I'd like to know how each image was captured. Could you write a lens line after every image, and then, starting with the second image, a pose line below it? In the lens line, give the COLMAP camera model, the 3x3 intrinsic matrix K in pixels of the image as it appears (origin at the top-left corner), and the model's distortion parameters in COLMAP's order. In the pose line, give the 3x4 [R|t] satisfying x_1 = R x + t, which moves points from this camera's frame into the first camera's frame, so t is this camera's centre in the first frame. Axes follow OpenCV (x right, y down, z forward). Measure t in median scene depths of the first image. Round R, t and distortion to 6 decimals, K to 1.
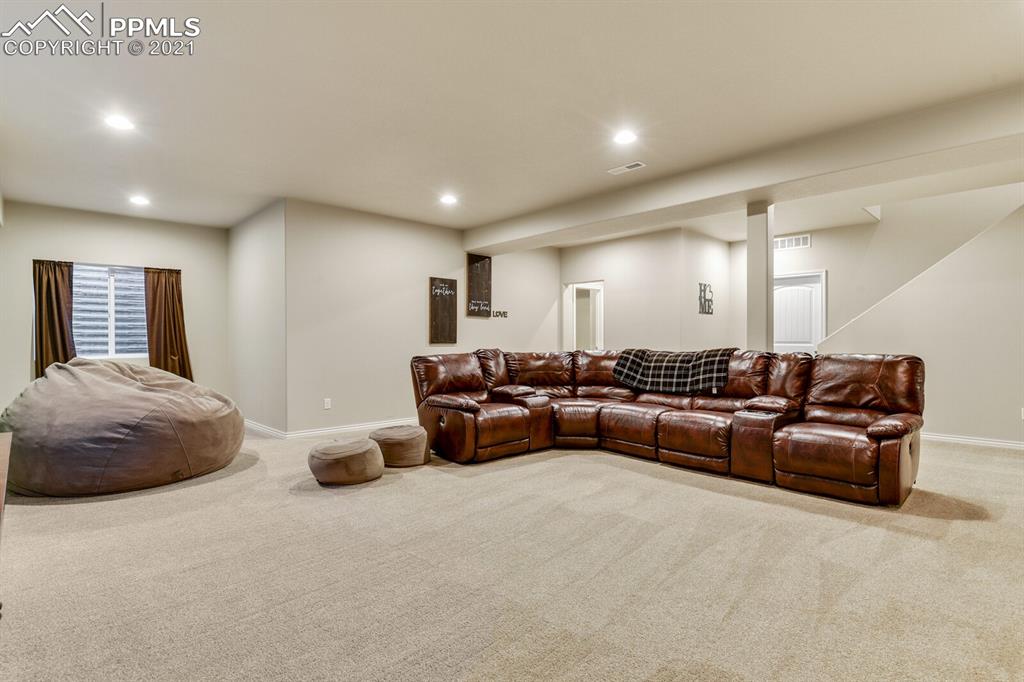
lens RADIAL K [[497.9, 0, 513.8], [0, 497.9, 341.1], [0, 0, 1]] dist [-0.002799, -0.004415]
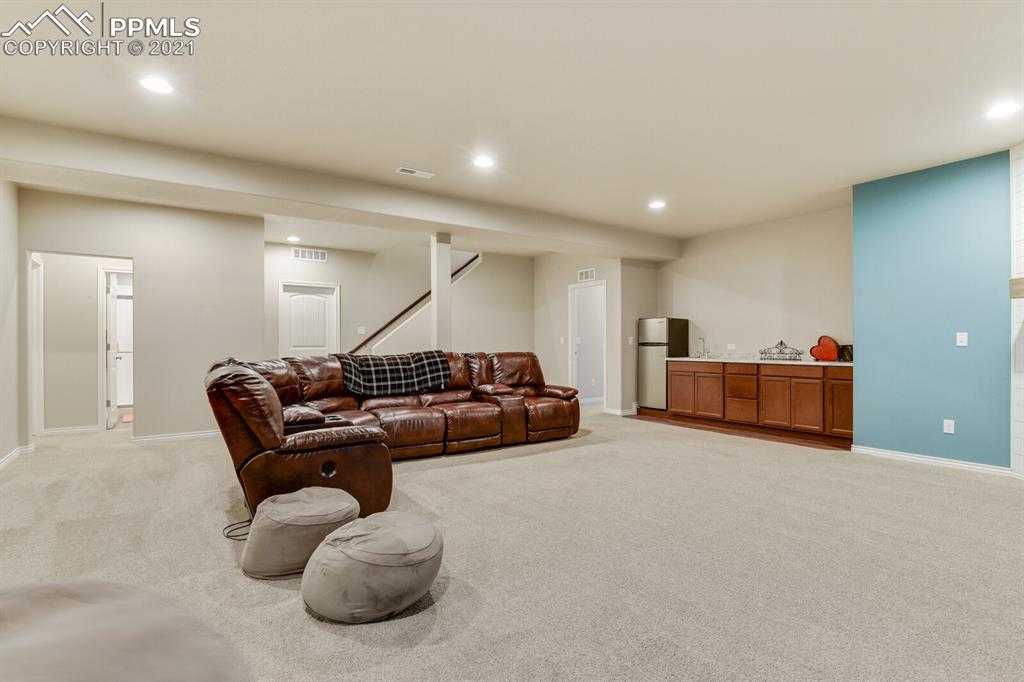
lens RADIAL K [[497.9, 0, 514.6], [0, 497.9, 340.5], [0, 0, 1]] dist [-0.002799, -0.004415]
pose [[0.140297, 0.005700, 0.990093, -0.726919], [0.007097, 0.999952, -0.006762, -0.000123], [-0.990084, 0.007976, 0.140249, 0.651598]]
